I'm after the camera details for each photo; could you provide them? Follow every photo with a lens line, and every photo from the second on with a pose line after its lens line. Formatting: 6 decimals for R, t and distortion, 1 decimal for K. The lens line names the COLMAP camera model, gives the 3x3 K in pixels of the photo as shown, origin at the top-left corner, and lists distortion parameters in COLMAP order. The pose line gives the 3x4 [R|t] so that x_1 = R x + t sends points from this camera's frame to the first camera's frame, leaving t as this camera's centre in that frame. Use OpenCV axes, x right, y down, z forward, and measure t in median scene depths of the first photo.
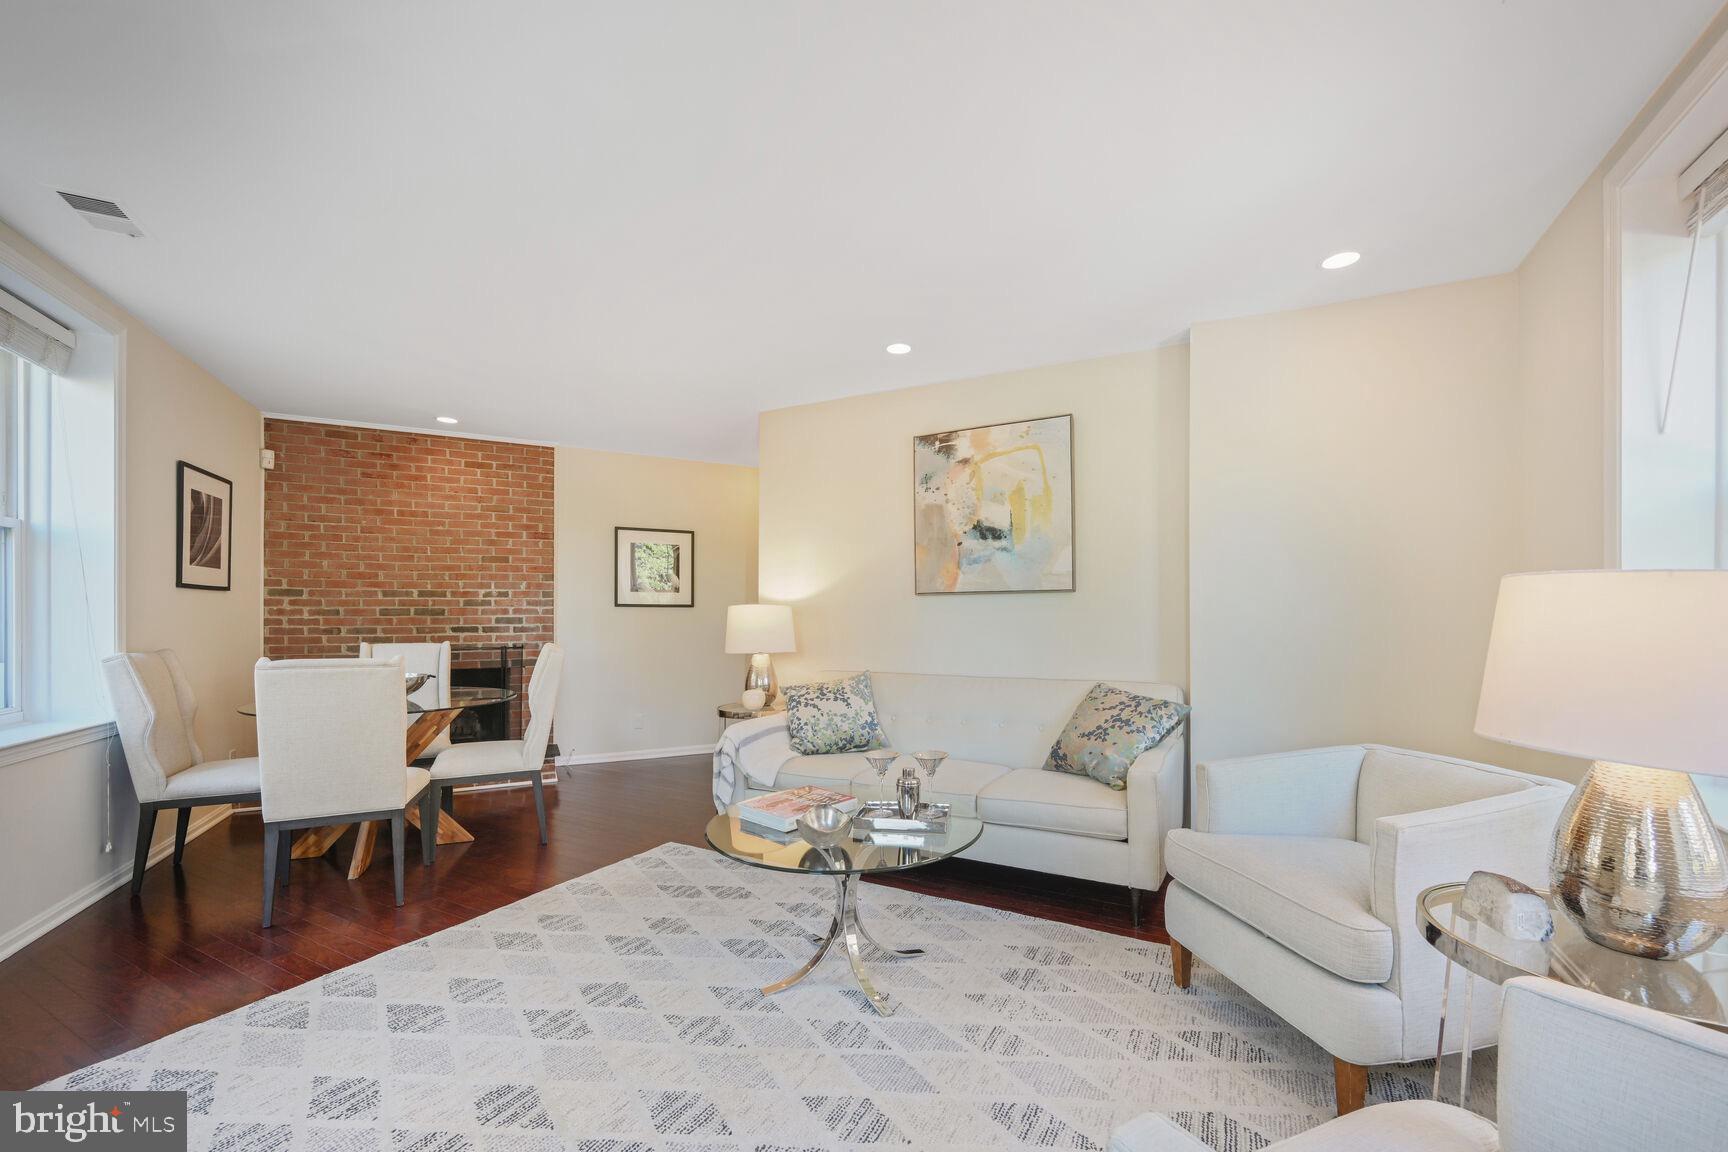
lens RADIAL K [[695.0, 0, 891.4], [0, 695.0, 616.6], [0, 0, 1]] dist [-0.000039, 0.000002]
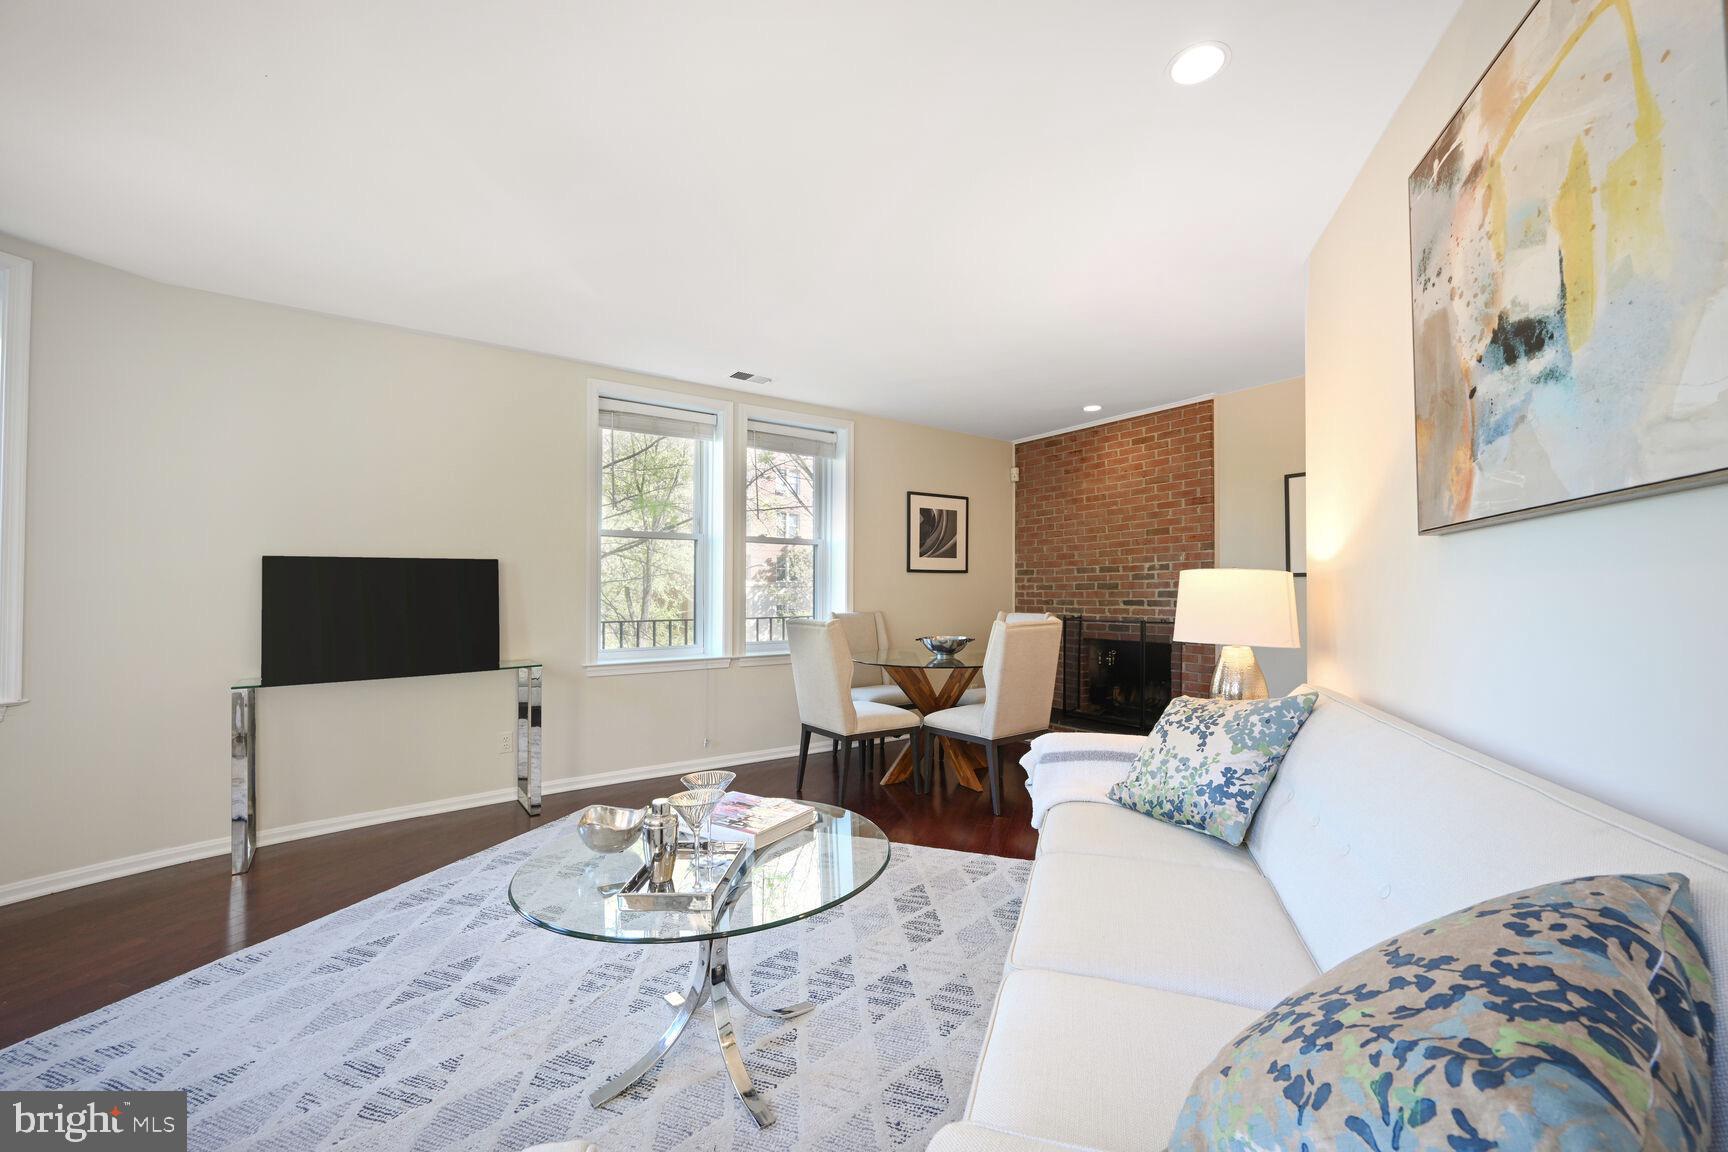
lens RADIAL K [[669.0, 0, 864.0], [0, 669.0, 576.0], [0, 0, 1]] dist [-0.000189, 0.000009]
pose [[0.144127, -0.025258, -0.989237, 0.337687], [0.002302, 0.999680, -0.025190, 0.003202], [0.989556, 0.001353, 0.144139, 0.509306]]
